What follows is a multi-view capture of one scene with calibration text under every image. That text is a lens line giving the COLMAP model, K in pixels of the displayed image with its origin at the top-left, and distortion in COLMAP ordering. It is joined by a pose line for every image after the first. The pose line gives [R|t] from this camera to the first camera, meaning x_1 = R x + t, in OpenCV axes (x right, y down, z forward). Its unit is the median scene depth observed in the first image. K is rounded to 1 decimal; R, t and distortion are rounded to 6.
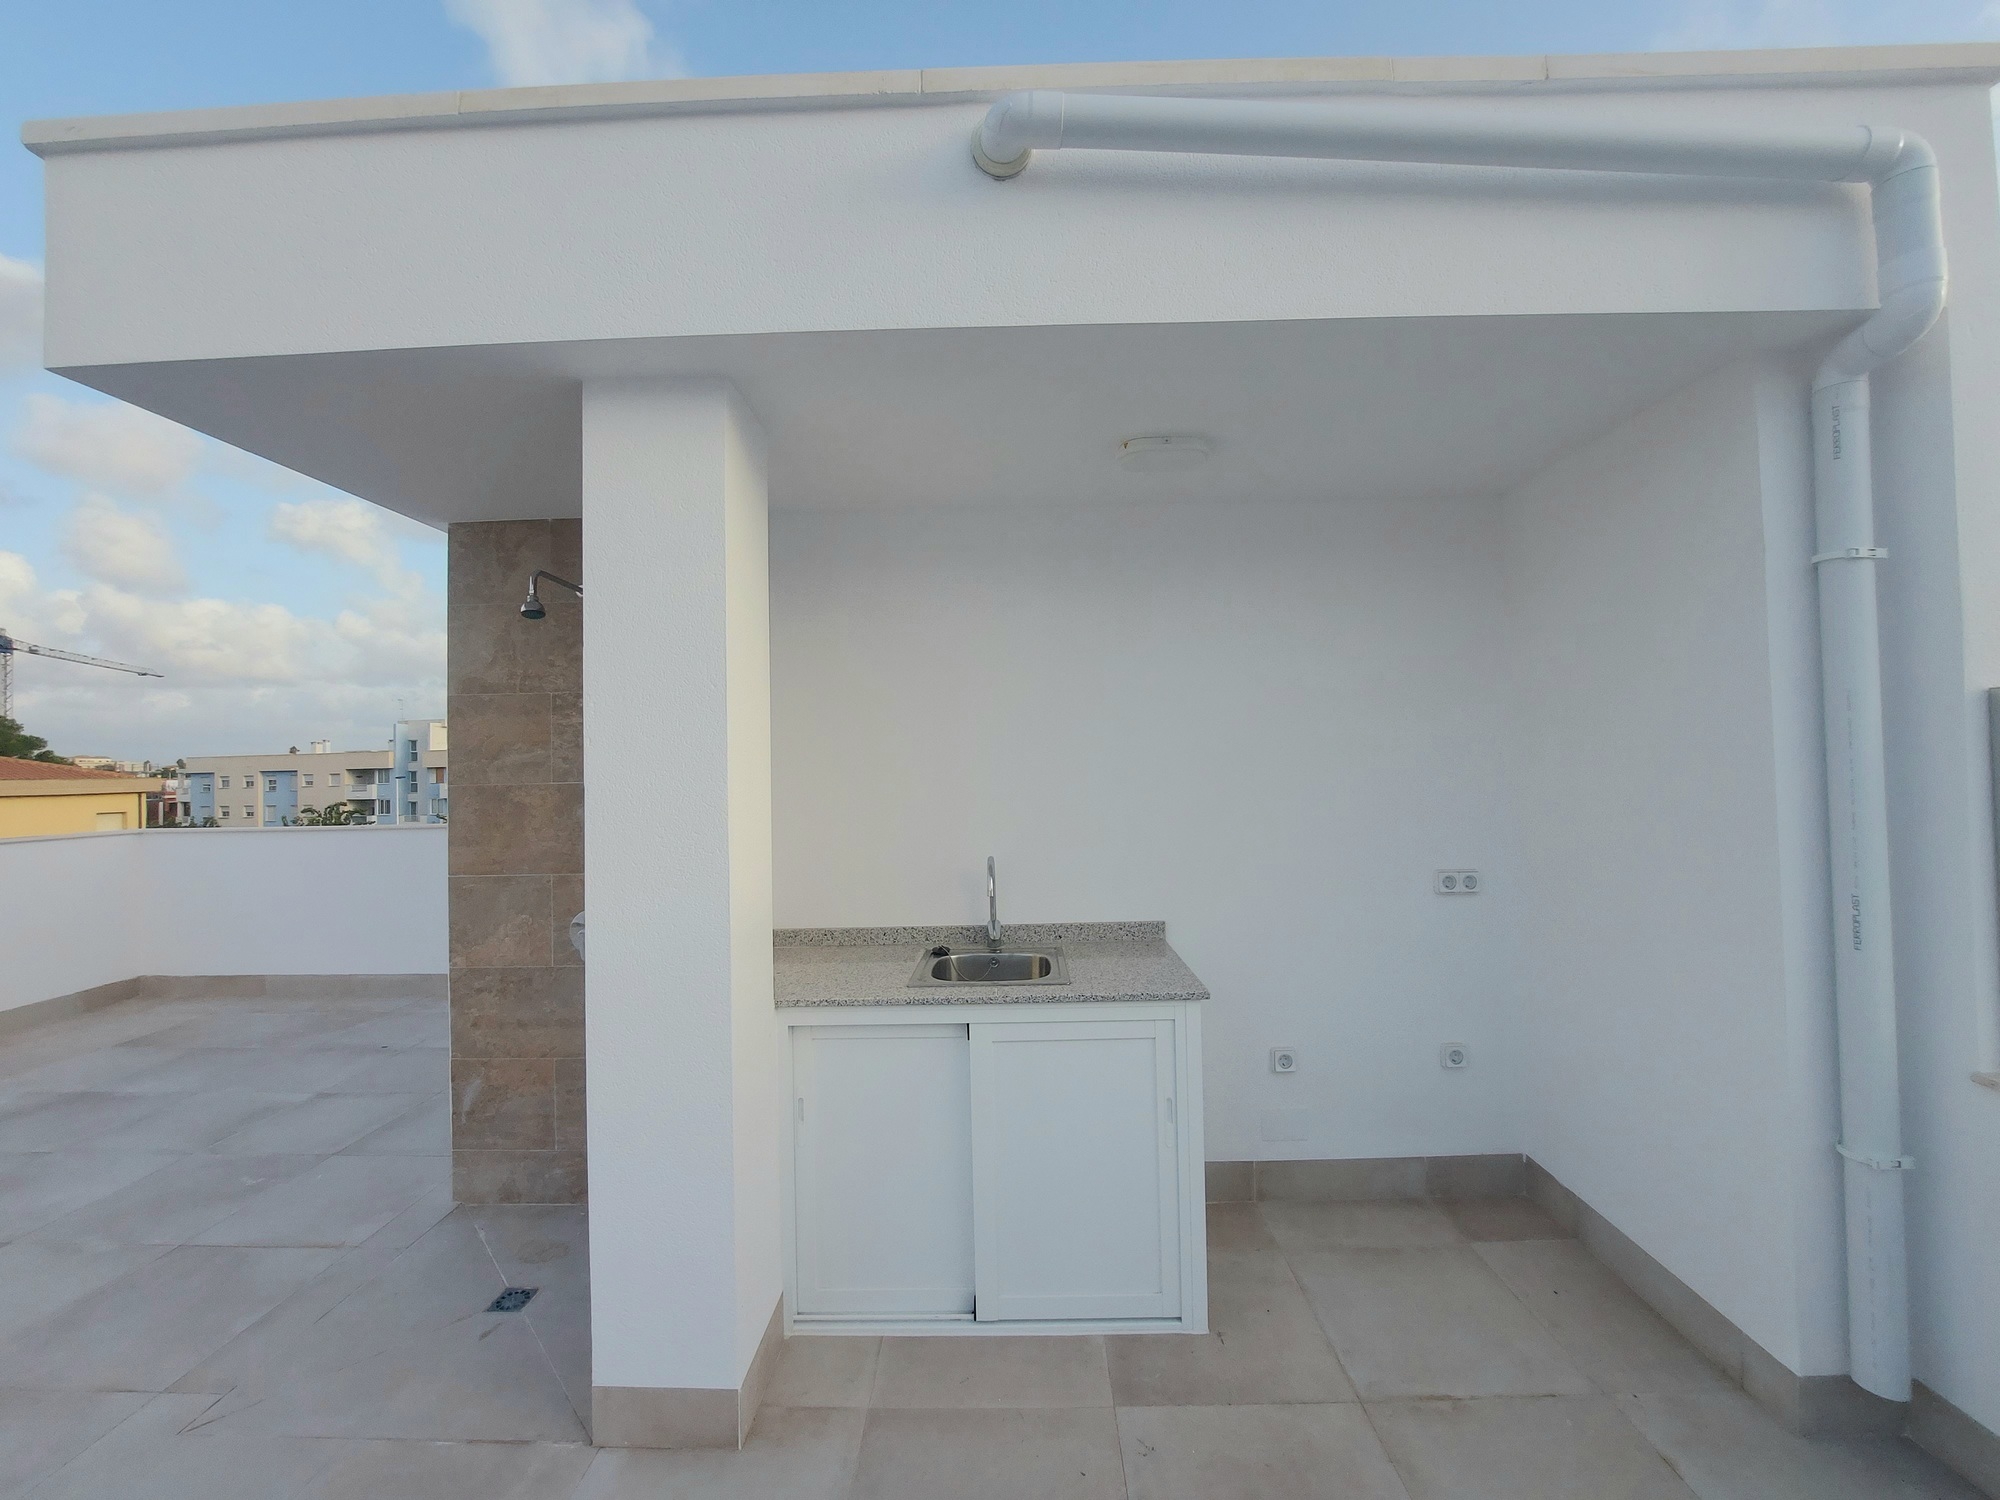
lens RADIAL K [[796.9, 0, 966.5], [0, 796.9, 740.6], [0, 0, 1]] dist [-0.018017, 0.000853]
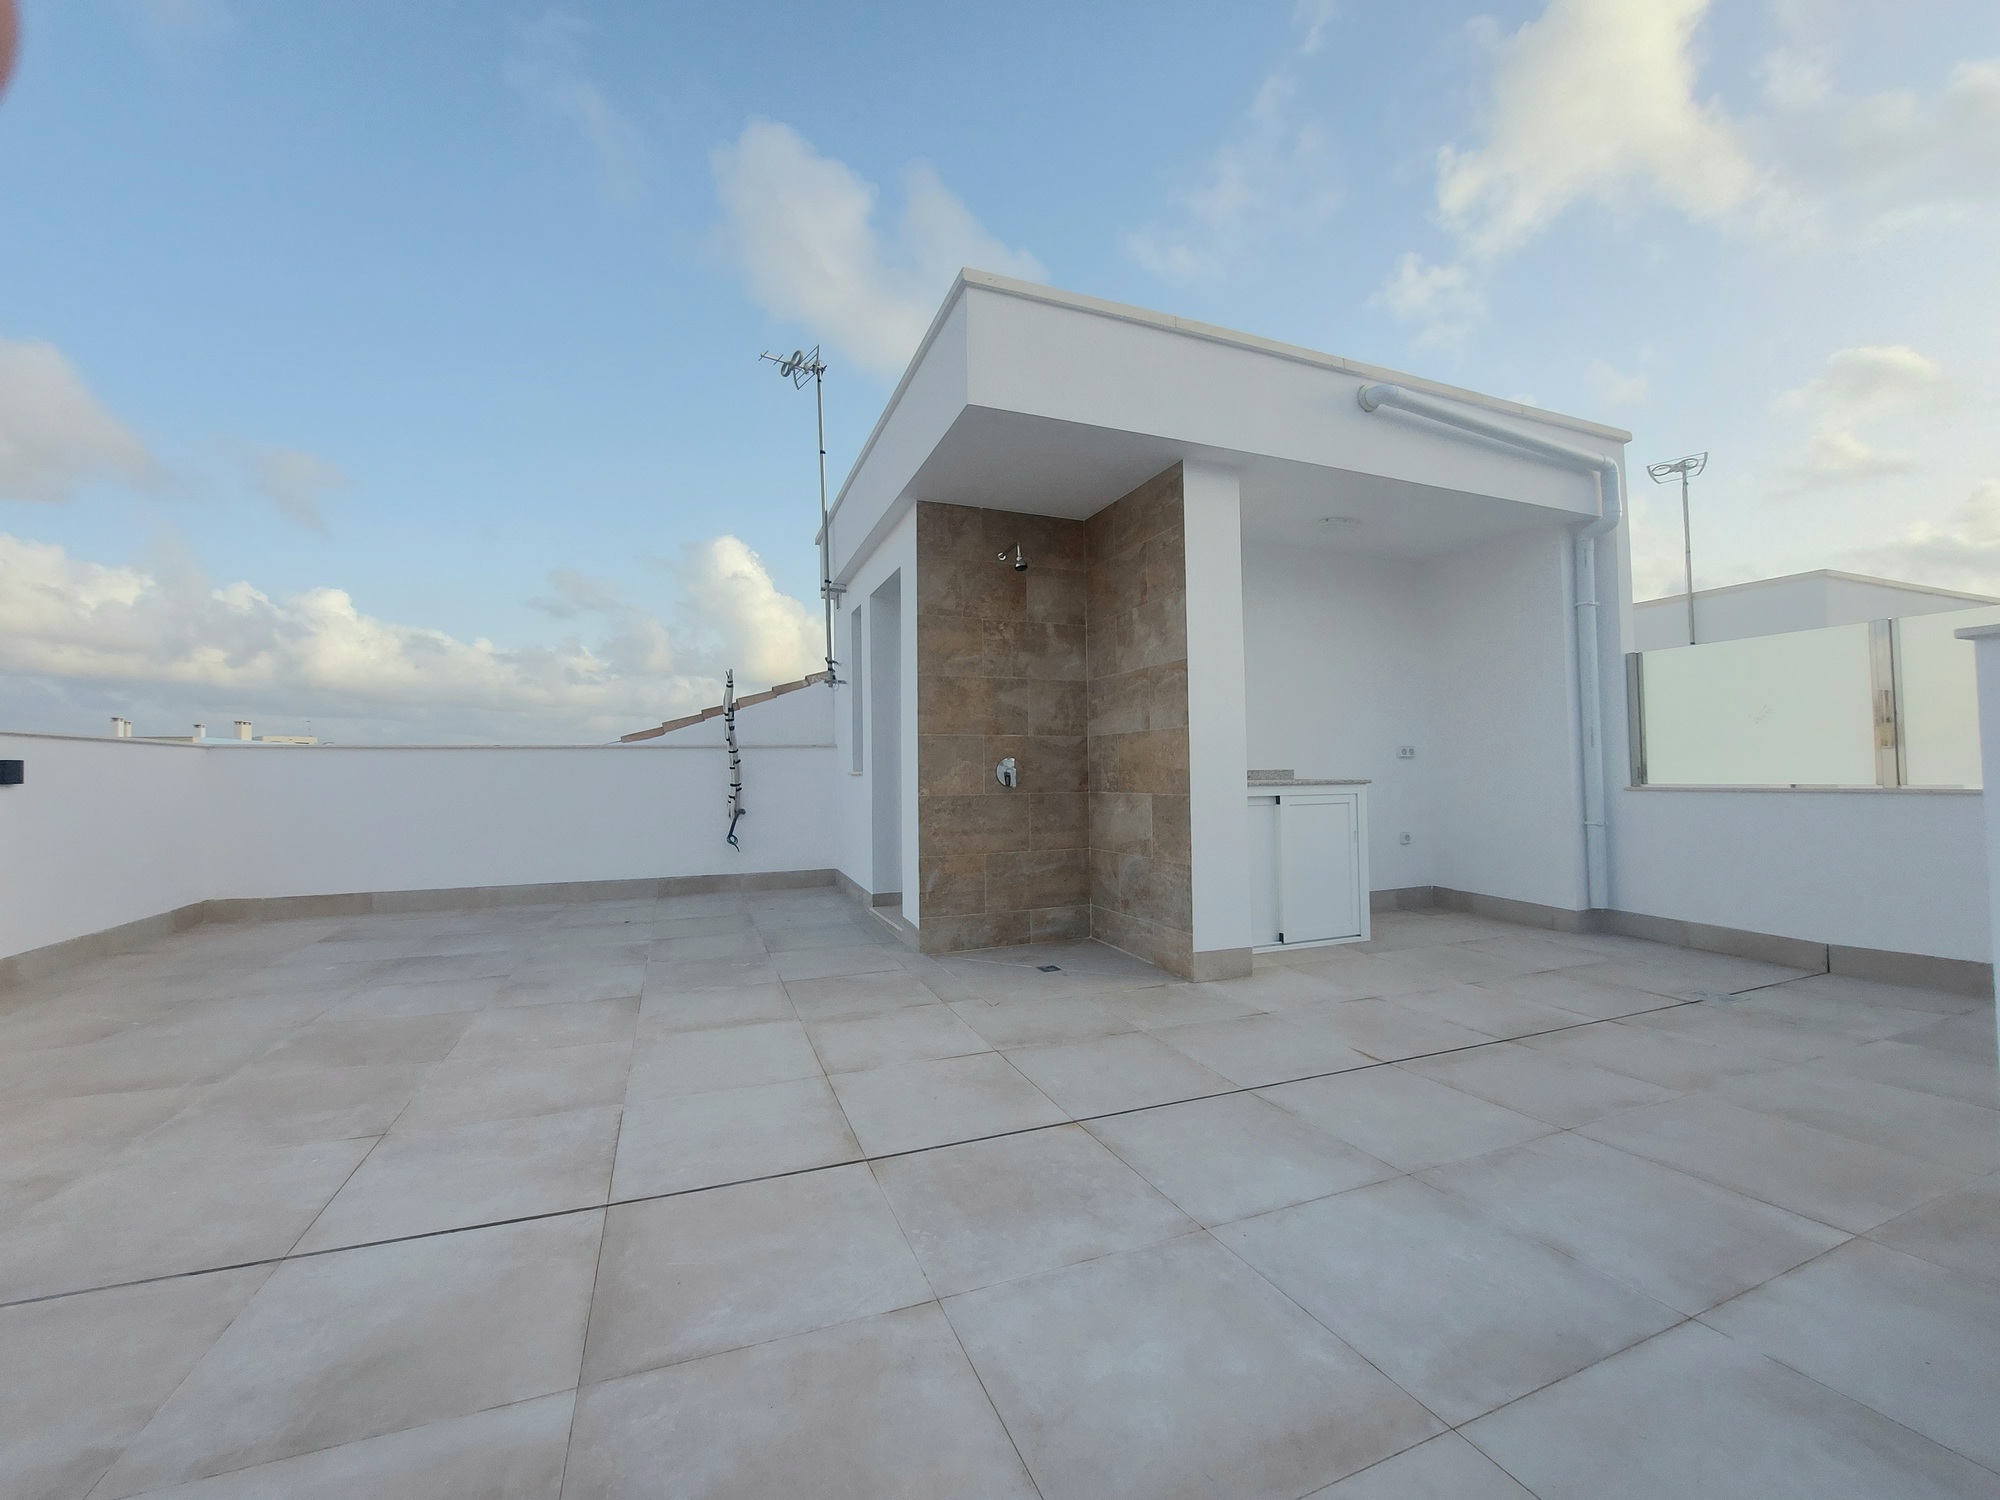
lens RADIAL K [[796.9, 0, 970.6], [0, 796.9, 729.1], [0, 0, 1]] dist [-0.018017, 0.000853]
pose [[0.923943, 0.036875, 0.380749, -1.147128], [-0.025193, 0.999048, -0.035621, 0.214166], [-0.381700, 0.023319, 0.923992, -0.431211]]
